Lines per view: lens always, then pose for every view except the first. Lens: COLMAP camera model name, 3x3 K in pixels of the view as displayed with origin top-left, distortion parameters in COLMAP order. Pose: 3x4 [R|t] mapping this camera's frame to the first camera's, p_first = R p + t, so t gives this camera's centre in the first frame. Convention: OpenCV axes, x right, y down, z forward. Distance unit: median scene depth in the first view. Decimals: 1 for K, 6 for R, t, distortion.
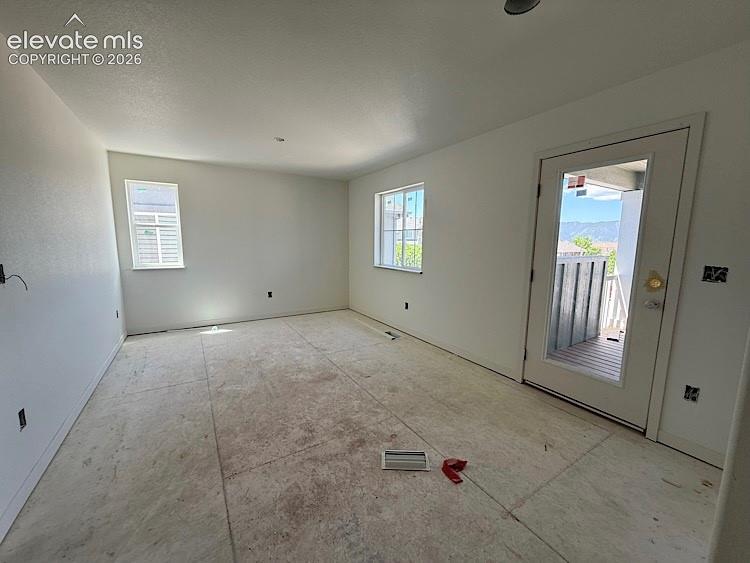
lens RADIAL K [[299.4, 0, 371.1], [0, 299.4, 281.5], [0, 0, 1]] dist [0.000599, -0.000233]
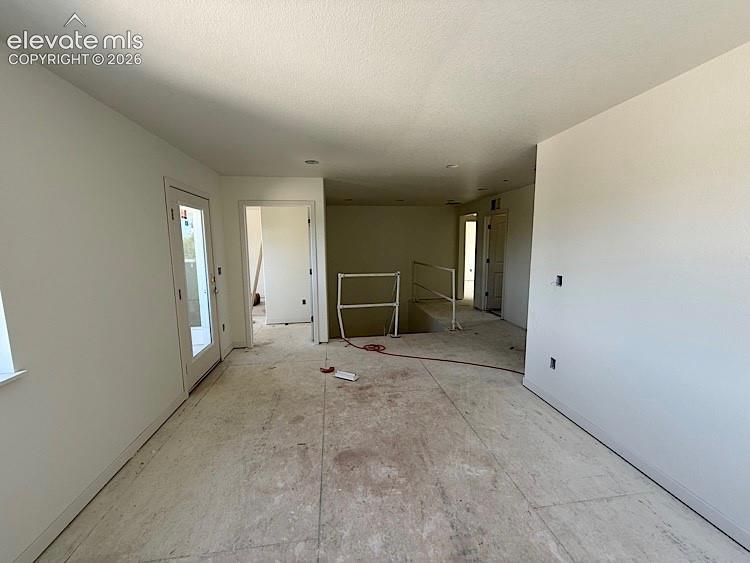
lens RADIAL K [[299.4, 0, 373.9], [0, 299.4, 281.6], [0, 0, 1]] dist [0.000599, -0.000233]
pose [[-0.918229, -0.053427, 0.392429, -0.630611], [0.052329, 0.965806, 0.253930, -0.365627], [-0.392577, 0.253701, -0.884036, 2.067908]]
